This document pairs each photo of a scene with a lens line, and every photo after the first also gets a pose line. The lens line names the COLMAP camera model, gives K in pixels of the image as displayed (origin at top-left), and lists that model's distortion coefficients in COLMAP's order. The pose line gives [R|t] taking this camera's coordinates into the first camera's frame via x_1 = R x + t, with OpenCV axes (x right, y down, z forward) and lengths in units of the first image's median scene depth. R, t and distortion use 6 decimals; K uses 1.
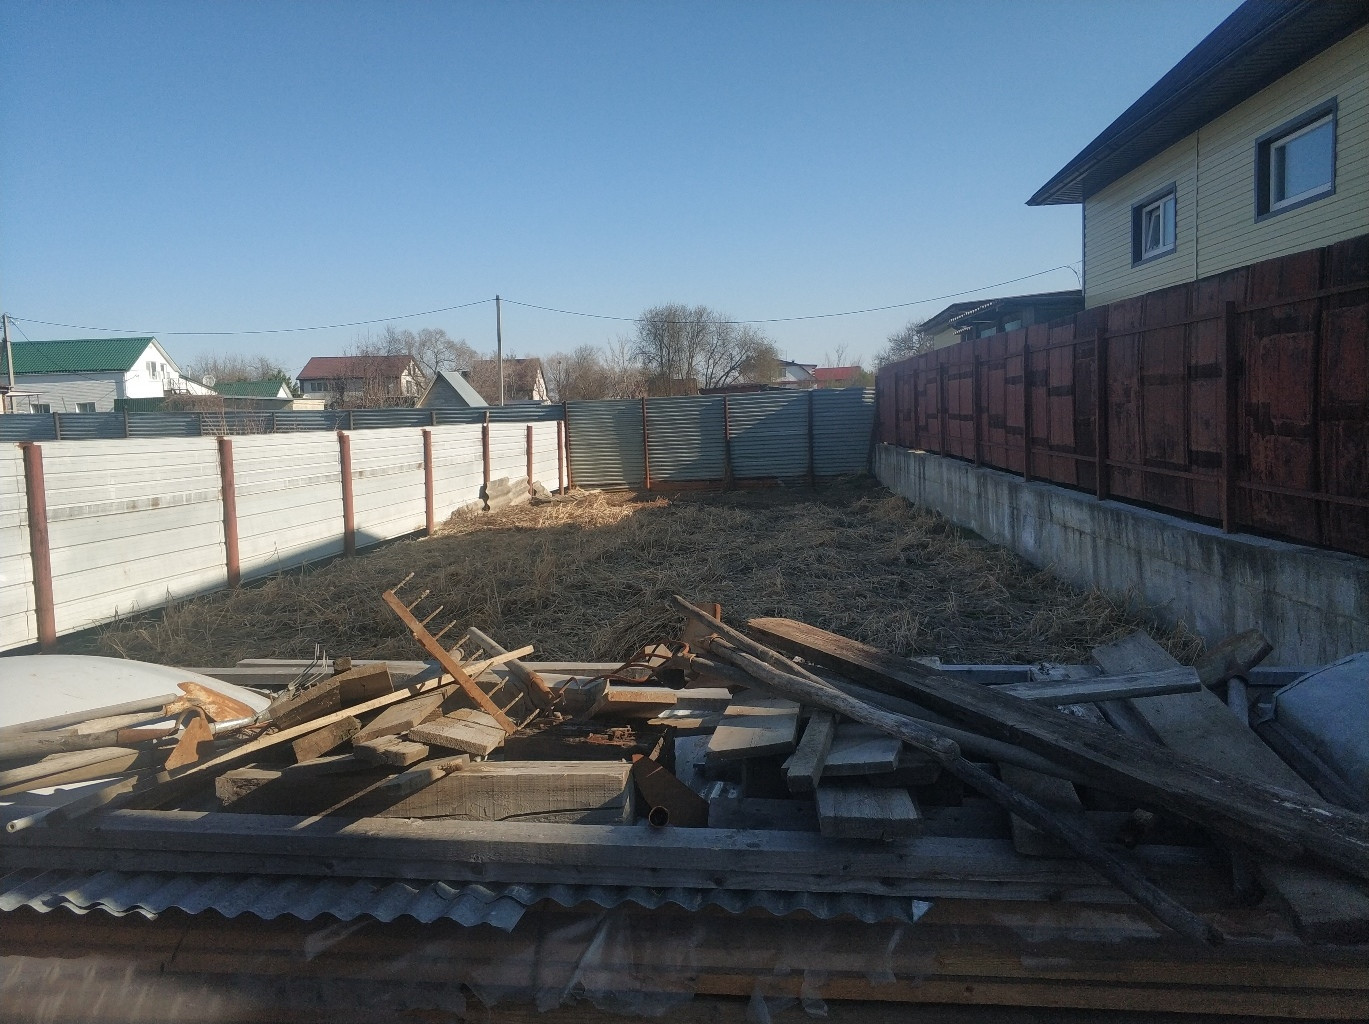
lens RADIAL K [[1095.7, 0, 683.8], [0, 1095.7, 509.8], [0, 0, 1]] dist [0.066083, -0.033467]
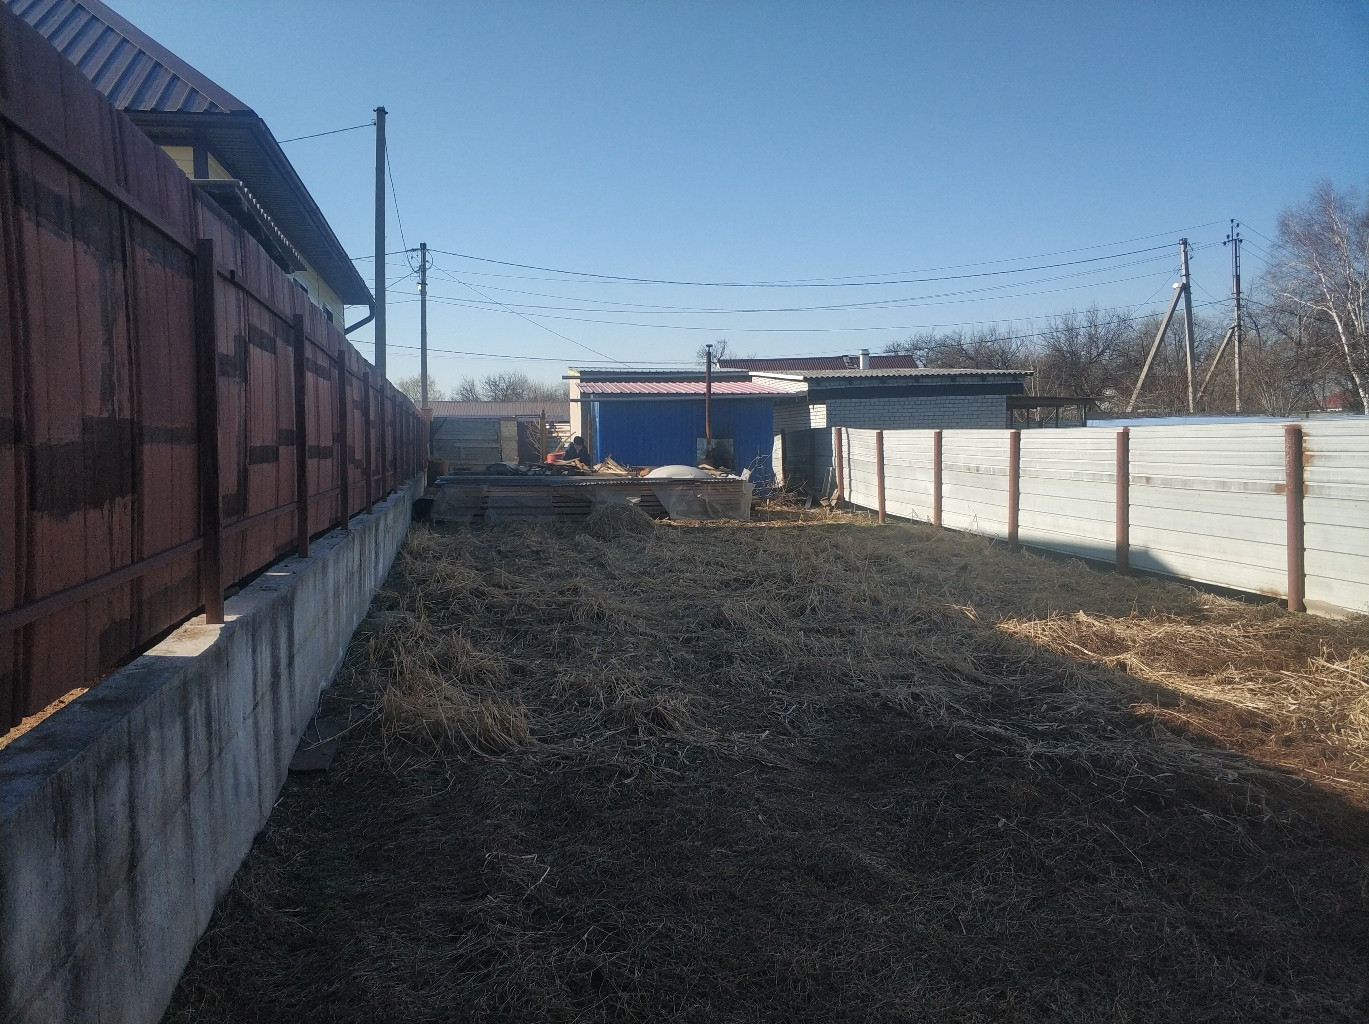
lens RADIAL K [[1095.7, 0, 685.1], [0, 1095.7, 511.5], [0, 0, 1]] dist [0.066083, -0.033467]
pose [[-0.960800, 0.065743, -0.269336, 0.246440], [0.022322, 0.986668, 0.161210, -0.148489], [0.276344, 0.148879, -0.949457, 1.691783]]
